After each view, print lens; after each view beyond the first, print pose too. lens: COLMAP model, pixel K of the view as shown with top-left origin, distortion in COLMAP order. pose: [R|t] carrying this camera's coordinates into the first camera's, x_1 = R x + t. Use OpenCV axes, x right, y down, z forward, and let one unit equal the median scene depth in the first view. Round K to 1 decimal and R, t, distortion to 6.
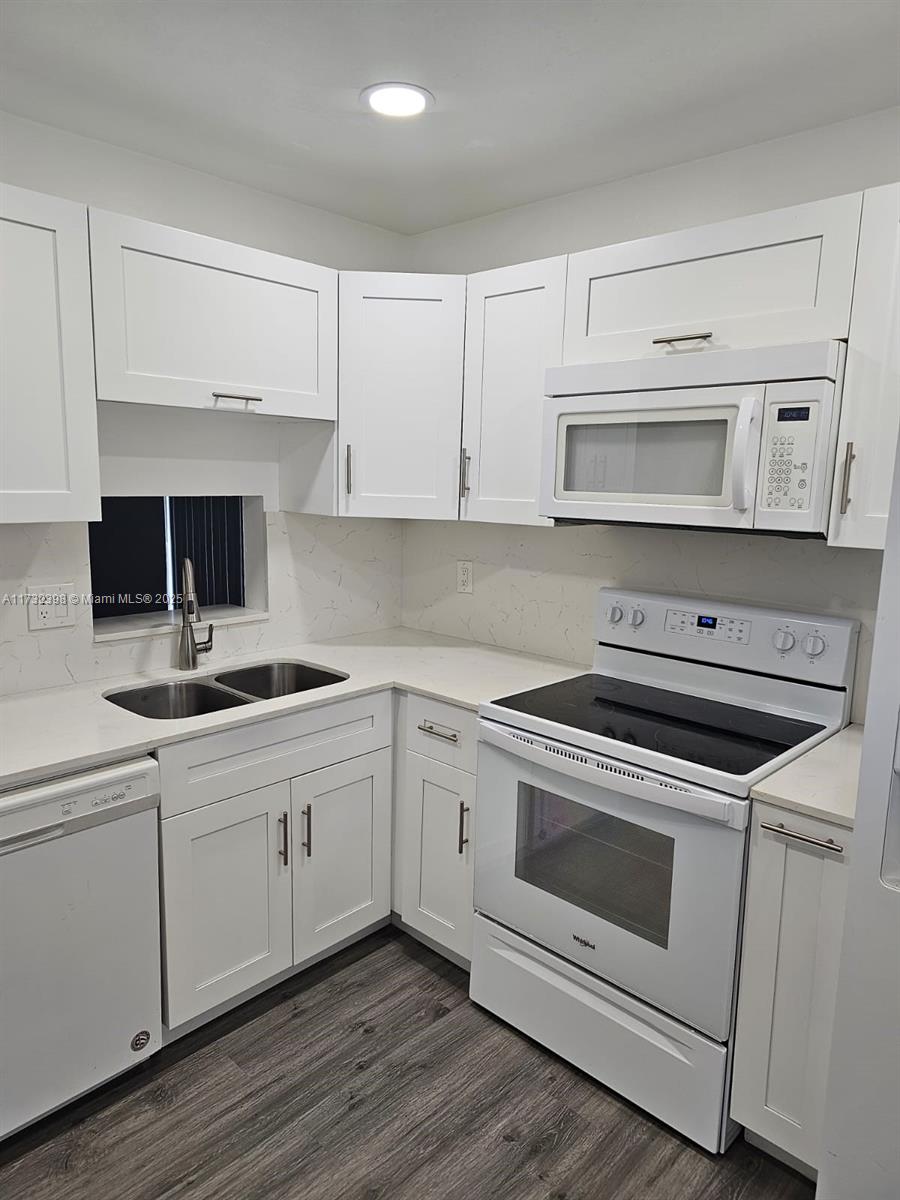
lens RADIAL K [[804.7, 0, 444.2], [0, 804.7, 597.6], [0, 0, 1]] dist [0.036545, -0.026318]
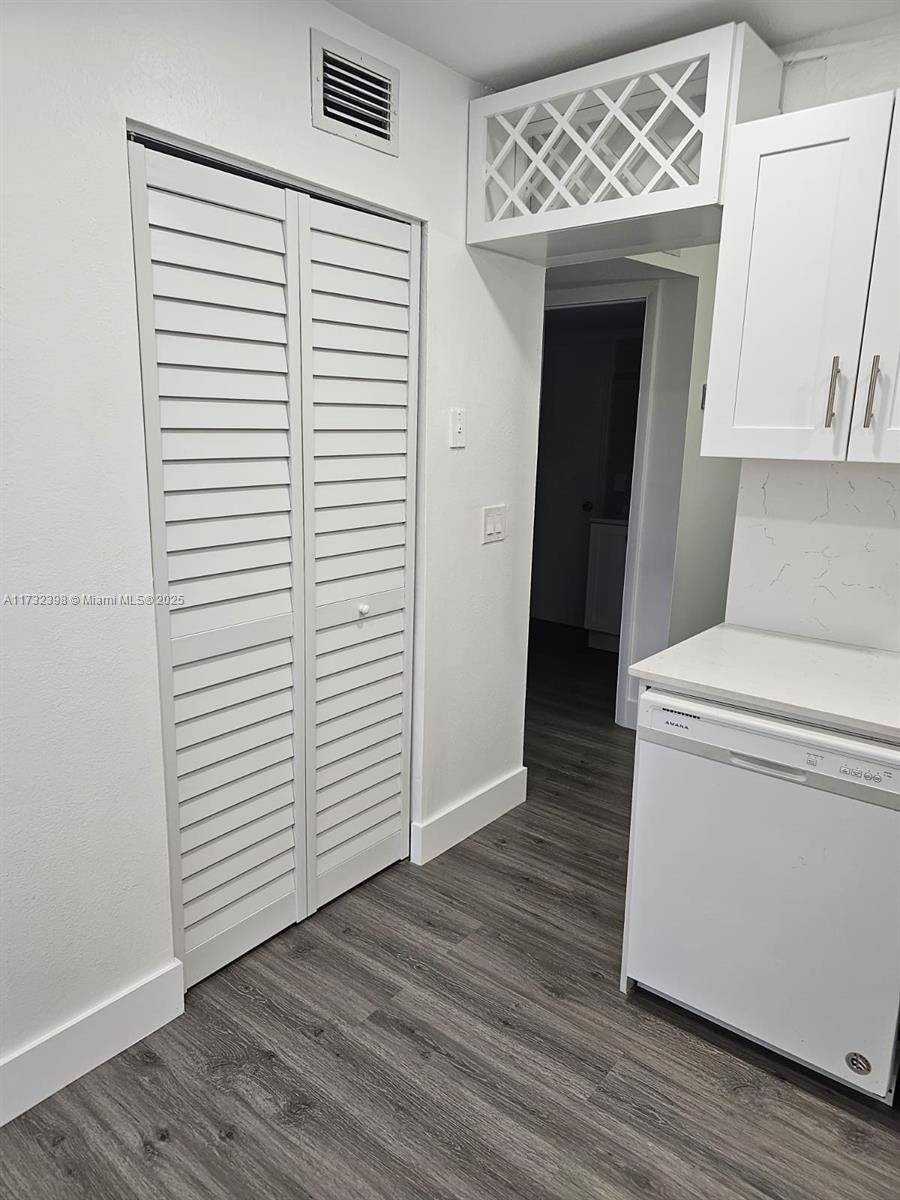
lens RADIAL K [[804.7, 0, 442.3], [0, 804.7, 605.0], [0, 0, 1]] dist [0.036545, -0.026318]
pose [[0.064734, 0.202883, -0.977061, 0.377665], [-0.177685, 0.965812, 0.188775, -0.015126], [0.981956, 0.161389, 0.098570, 0.431172]]
